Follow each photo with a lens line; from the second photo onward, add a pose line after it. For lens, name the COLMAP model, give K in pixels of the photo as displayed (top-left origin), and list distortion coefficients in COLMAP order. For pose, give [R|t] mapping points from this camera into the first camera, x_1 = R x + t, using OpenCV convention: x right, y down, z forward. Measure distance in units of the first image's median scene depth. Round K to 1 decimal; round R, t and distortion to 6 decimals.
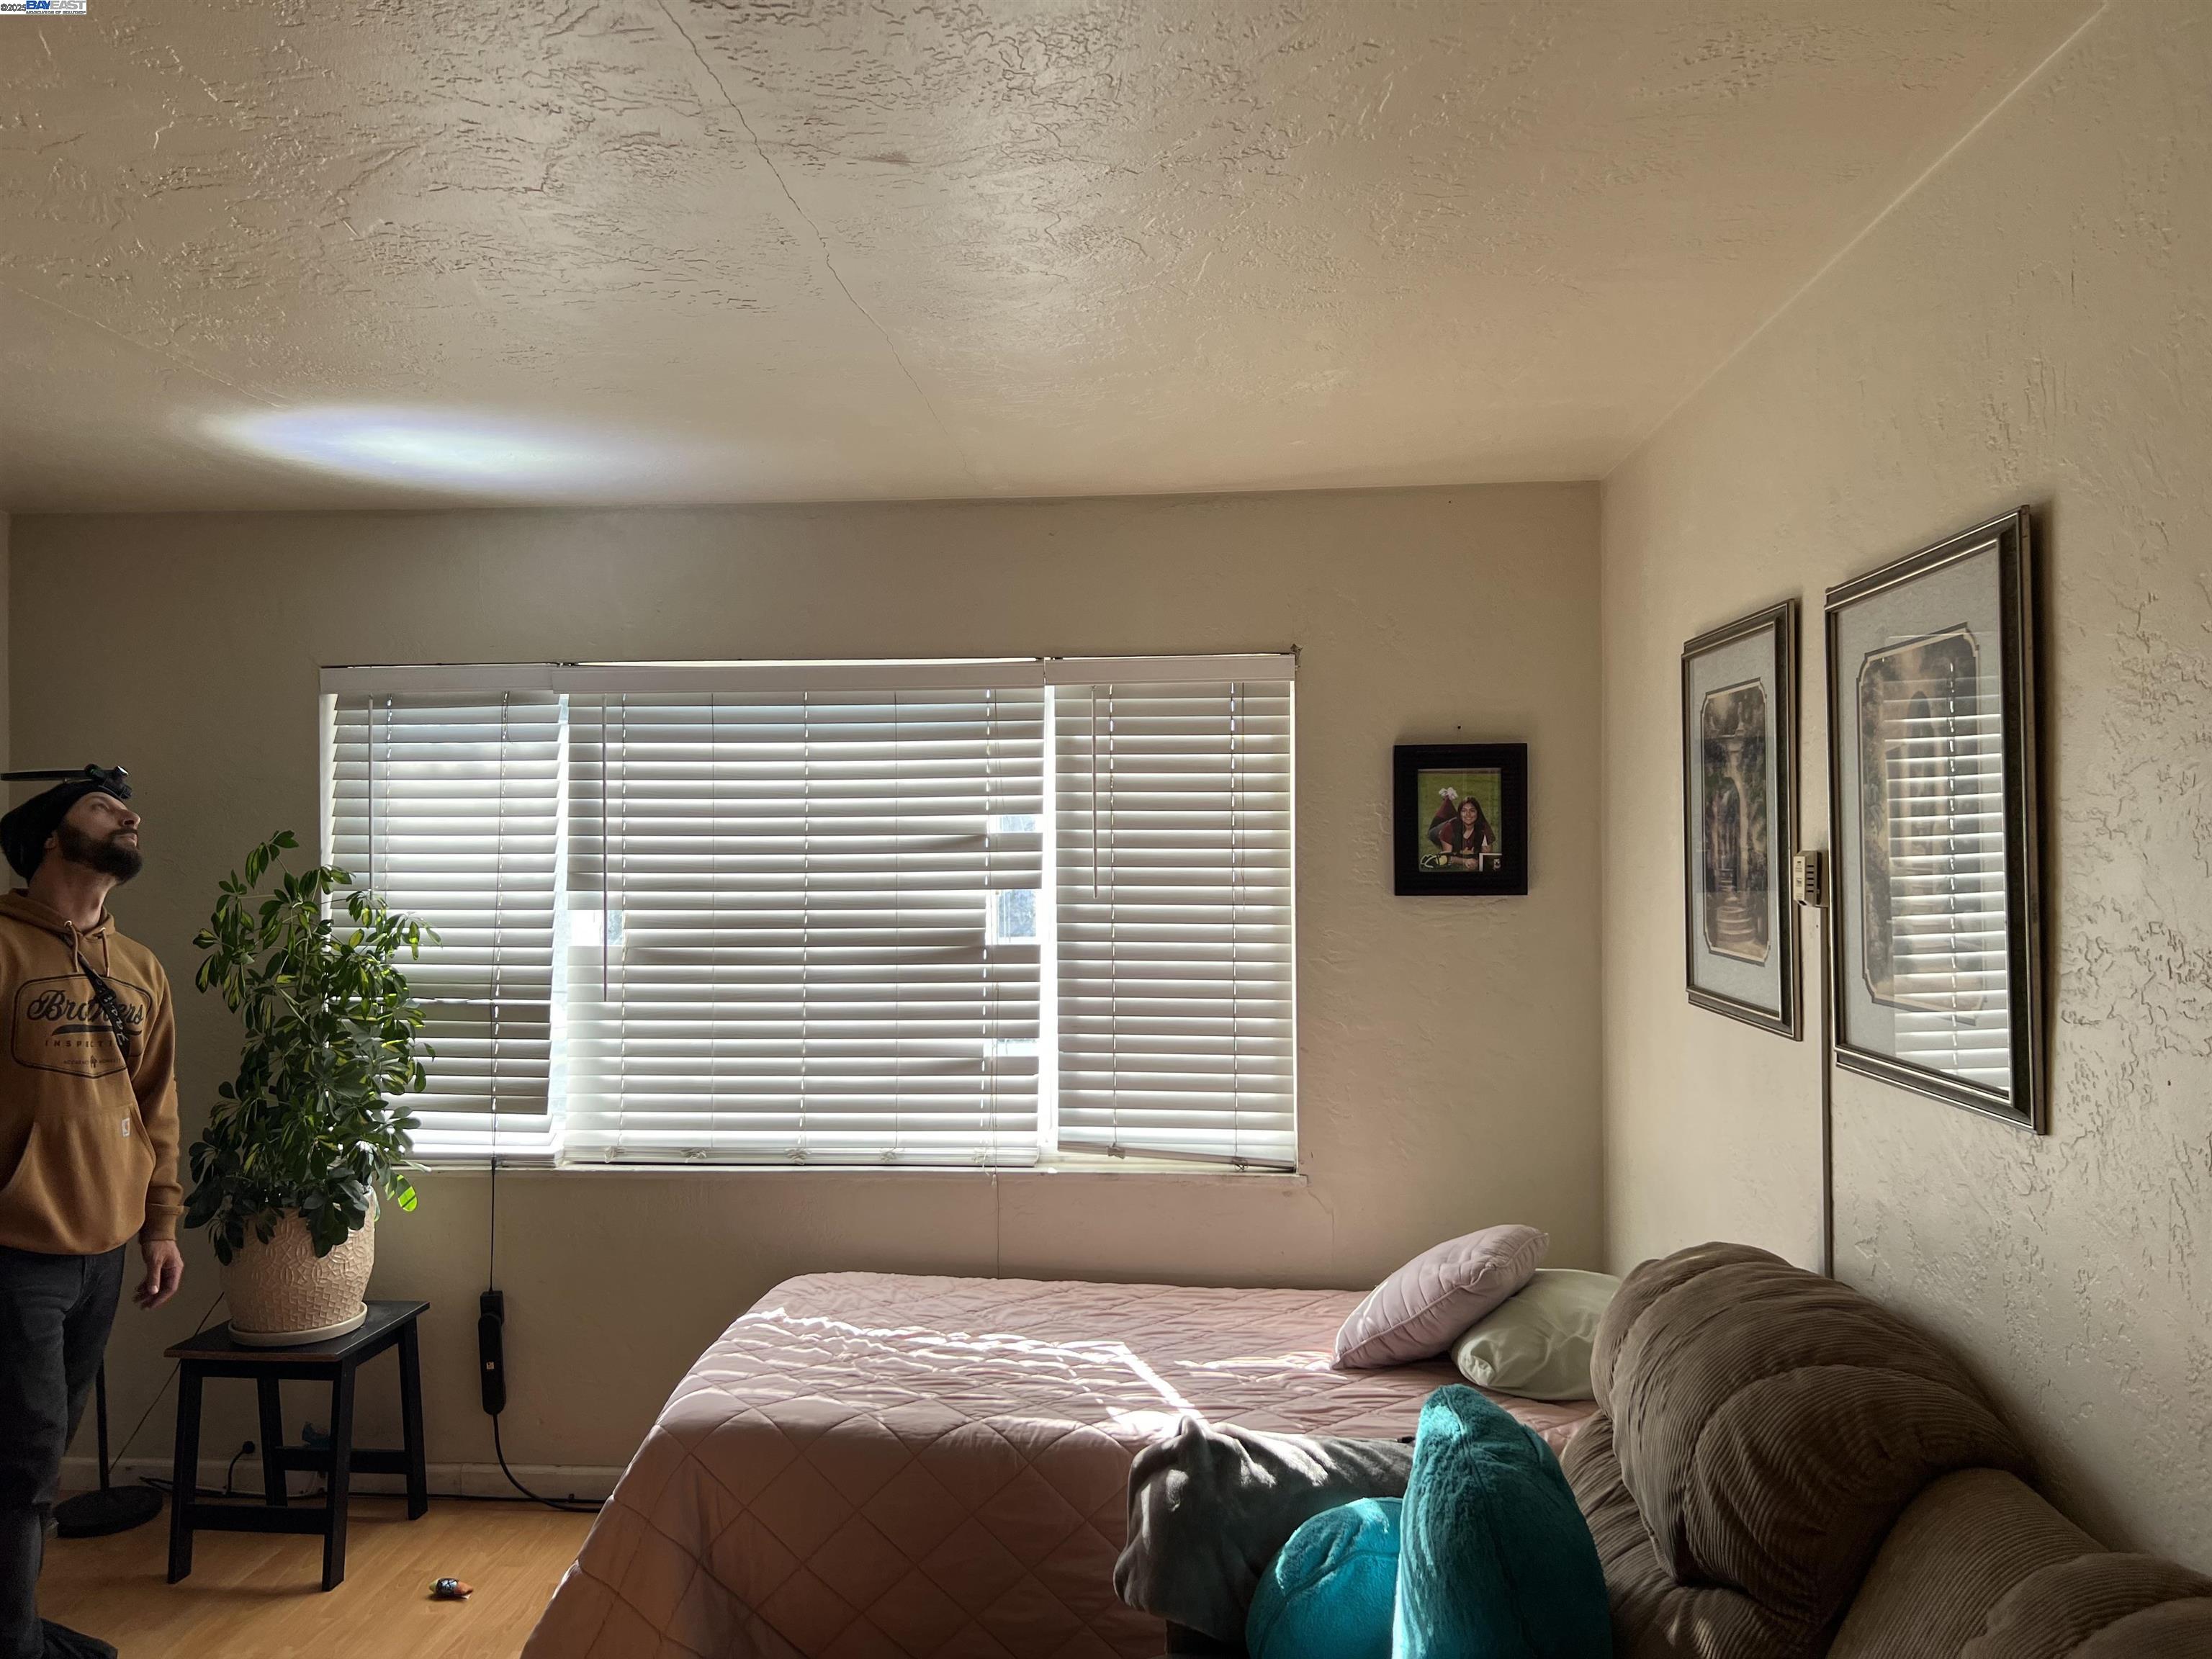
lens RADIAL K [[1667.2, 0, 1103.6], [0, 1667.2, 823.1], [0, 0, 1]] dist [0.071582, -0.065977]
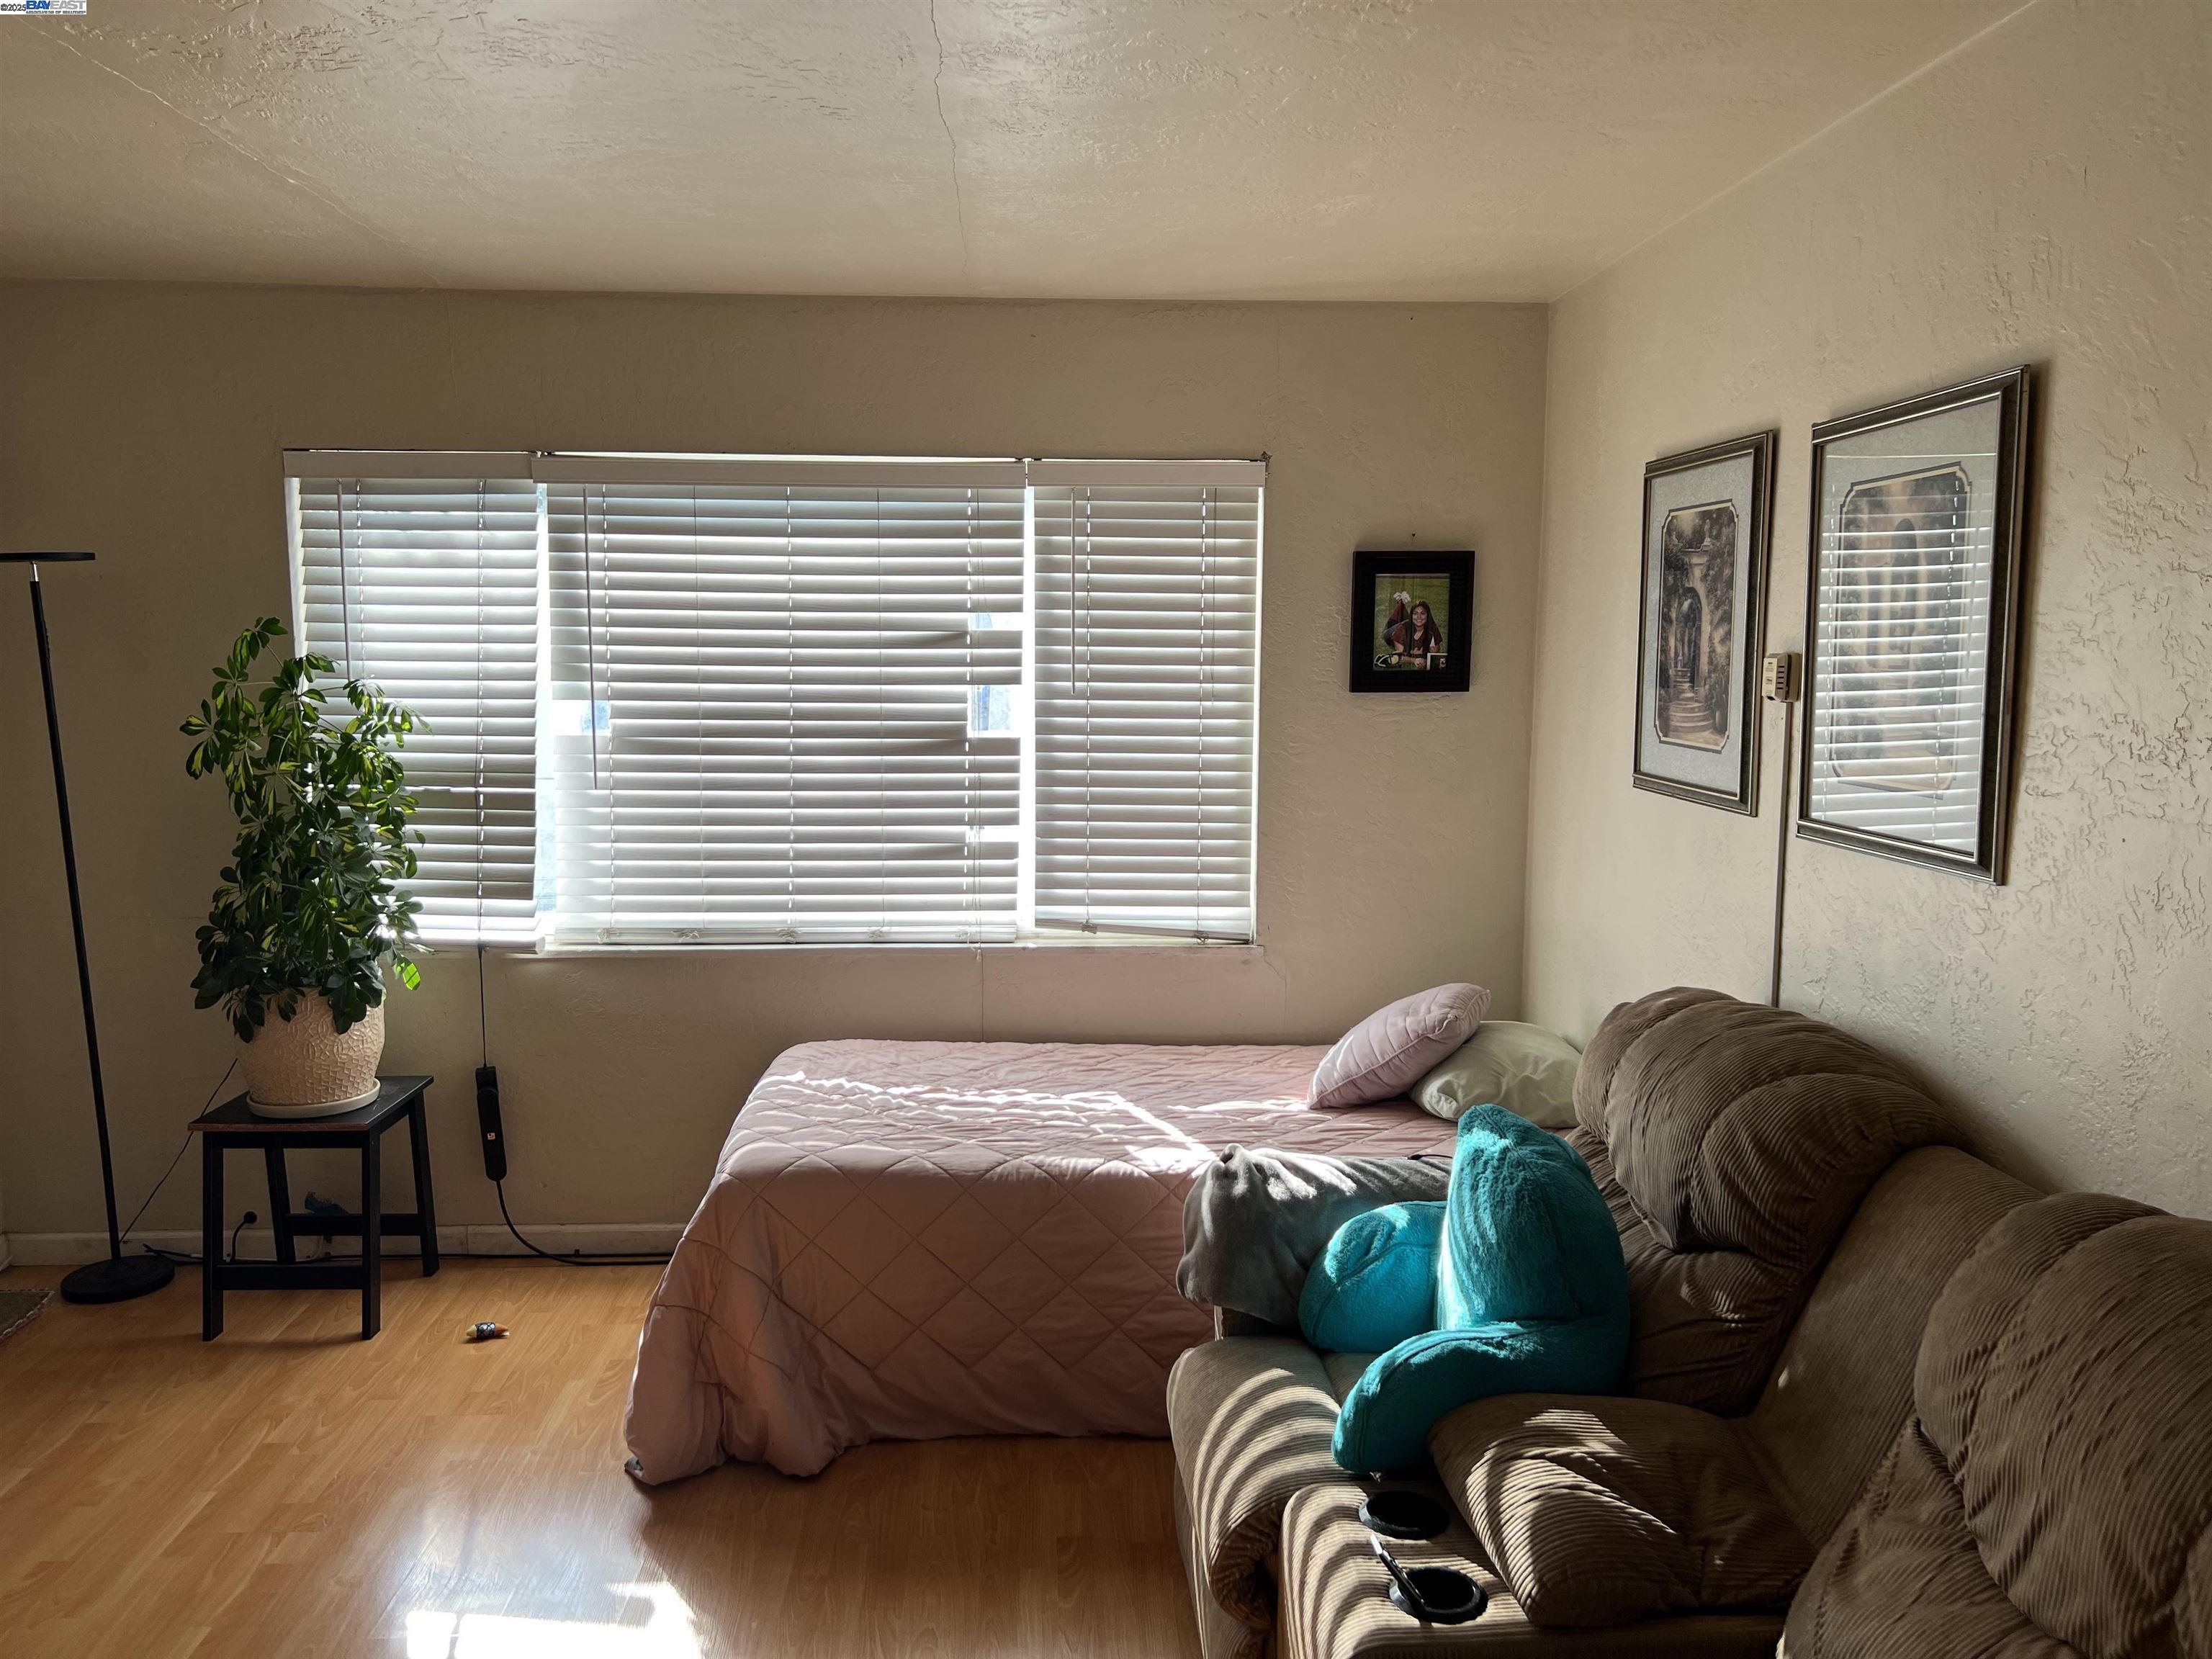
lens RADIAL K [[1695.1, 0, 1096.7], [0, 1695.1, 827.6], [0, 0, 1]] dist [0.078781, -0.099320]
pose [[0.990742, -0.004664, 0.135681, -0.147620], [-0.012102, 0.992397, 0.122478, -0.002430], [-0.135221, -0.122986, 0.983153, -0.077682]]
